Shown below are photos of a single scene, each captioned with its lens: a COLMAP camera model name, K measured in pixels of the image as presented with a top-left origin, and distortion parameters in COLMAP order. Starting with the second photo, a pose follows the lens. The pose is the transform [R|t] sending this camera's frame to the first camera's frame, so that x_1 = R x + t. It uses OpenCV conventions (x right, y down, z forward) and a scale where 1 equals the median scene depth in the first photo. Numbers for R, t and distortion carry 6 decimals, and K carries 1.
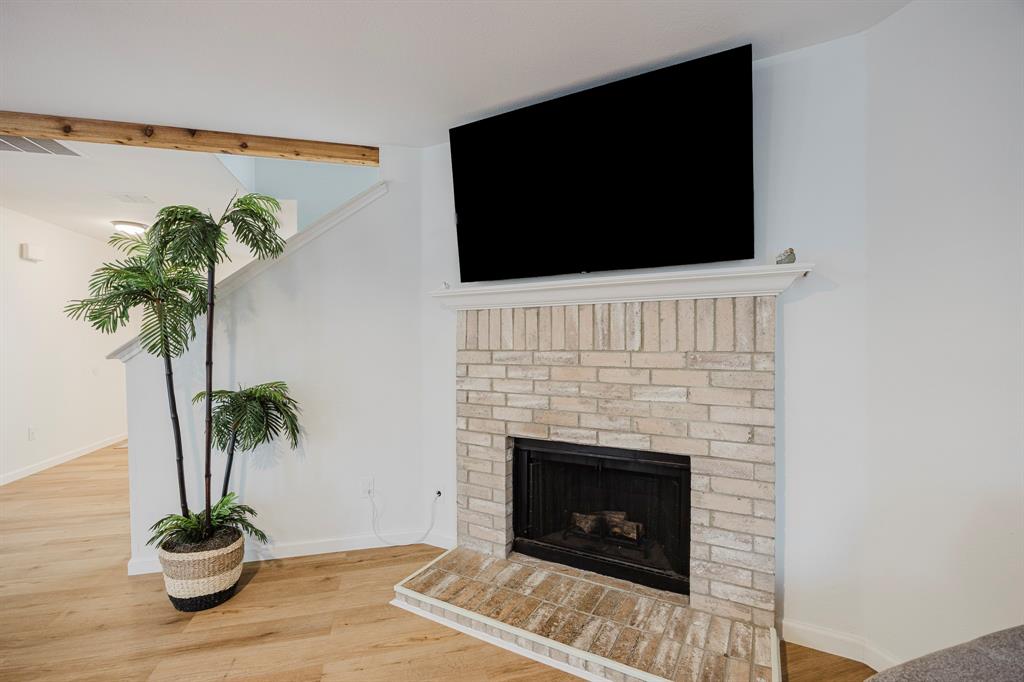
lens RADIAL K [[452.9, 0, 514.5], [0, 452.9, 342.6], [0, 0, 1]] dist [-0.013178, 0.000275]
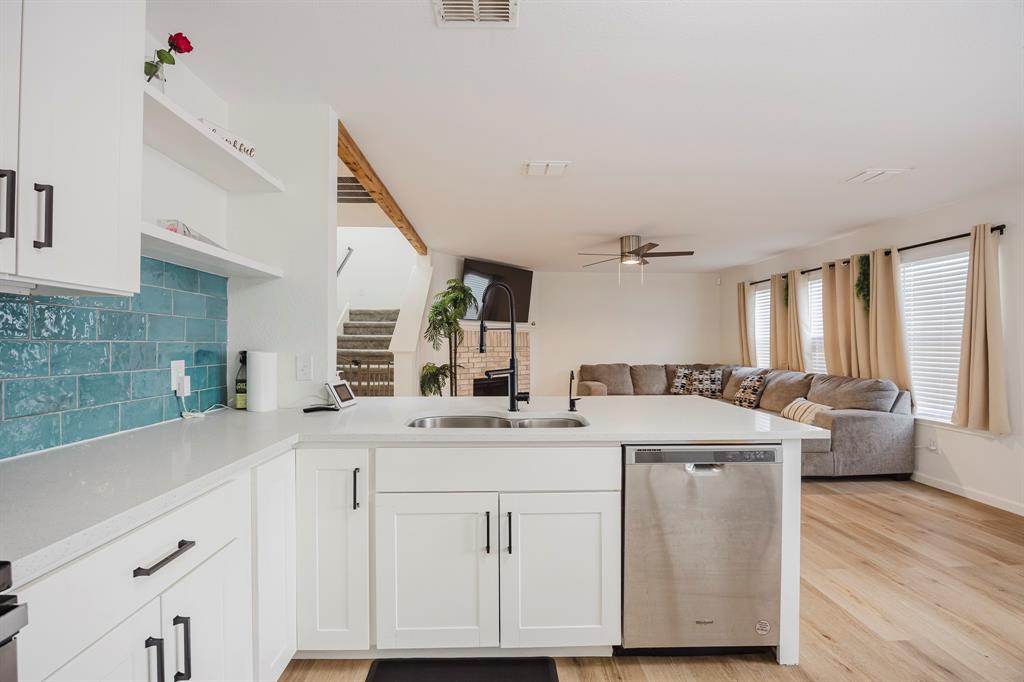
lens RADIAL K [[442.1, 0, 511.4], [0, 442.1, 343.9], [0, 0, 1]] dist [-0.014250, -0.000054]
pose [[0.225960, 0.003979, 0.974128, -2.610448], [-0.004640, 0.999985, -0.003009, 0.008054], [-0.974126, -0.003840, 0.225975, 0.210783]]
